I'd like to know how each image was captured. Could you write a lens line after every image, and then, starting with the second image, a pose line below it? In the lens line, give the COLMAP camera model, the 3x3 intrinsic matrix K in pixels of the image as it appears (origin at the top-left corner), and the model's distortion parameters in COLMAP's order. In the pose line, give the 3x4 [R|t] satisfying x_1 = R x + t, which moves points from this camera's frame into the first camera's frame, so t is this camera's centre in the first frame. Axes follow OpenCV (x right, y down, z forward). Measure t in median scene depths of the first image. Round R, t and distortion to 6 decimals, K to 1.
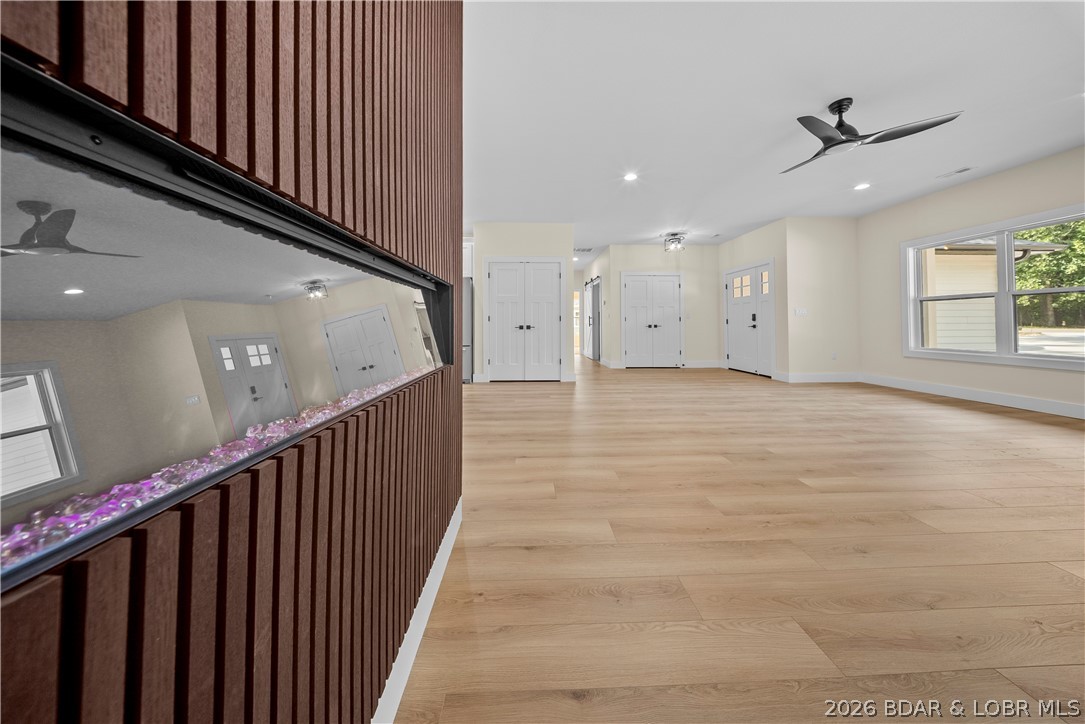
lens RADIAL K [[330.4, 0, 535.1], [0, 330.4, 323.7], [0, 0, 1]] dist [0.003571, -0.001438]
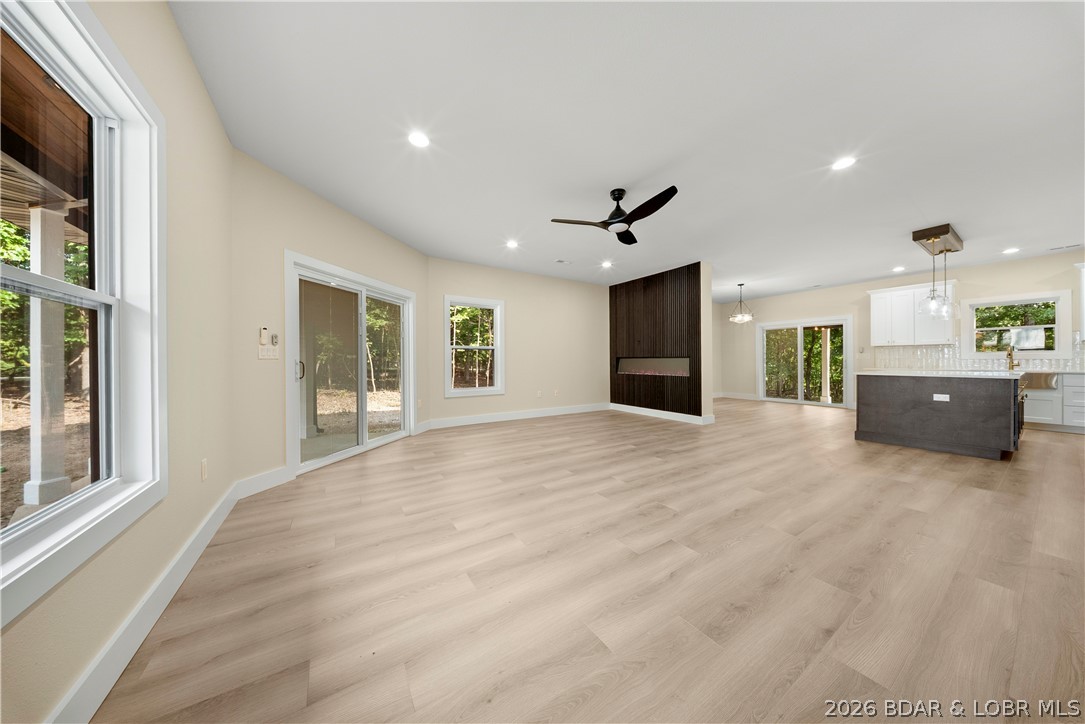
lens RADIAL K [[330.4, 0, 538.0], [0, 330.4, 359.8], [0, 0, 1]] dist [0.003571, -0.001438]
pose [[-0.858509, 0.007326, -0.512745, 0.753505], [0.009699, 0.999951, -0.001953, -0.017562], [0.512706, -0.006650, -0.858539, 0.784559]]
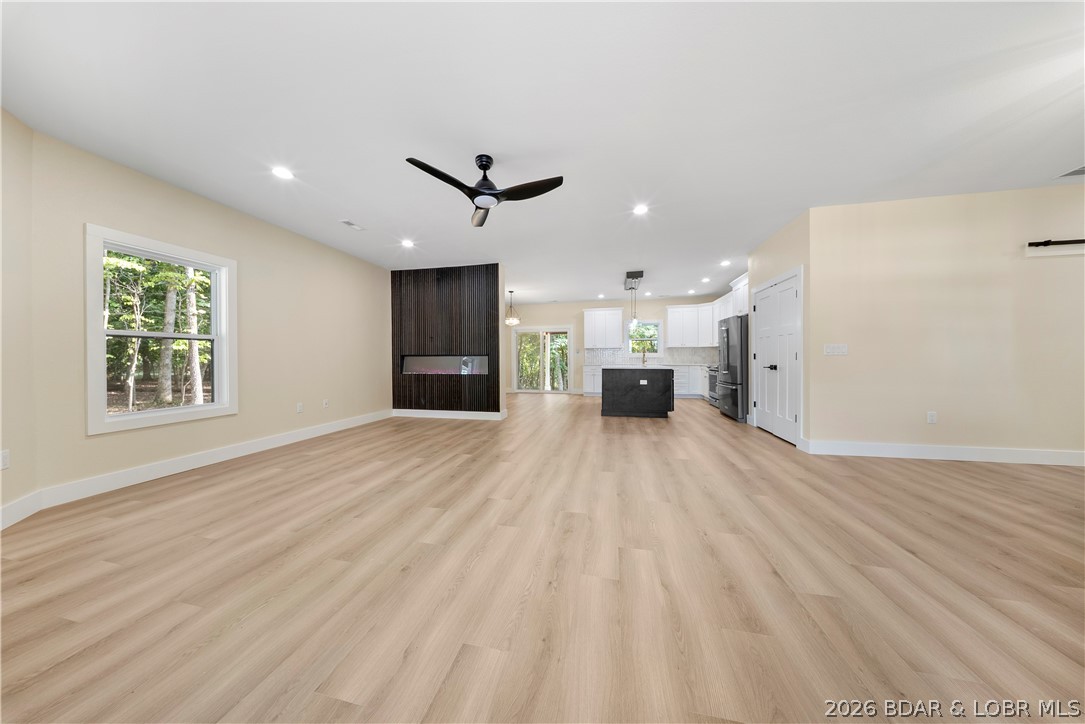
lens RADIAL K [[330.4, 0, 540.8], [0, 330.4, 358.0], [0, 0, 1]] dist [0.003571, -0.001438]
pose [[-0.238197, 0.006896, -0.971192, 0.788802], [0.007934, 0.999955, 0.005154, -0.018509], [0.971184, -0.006477, -0.238241, 0.583168]]
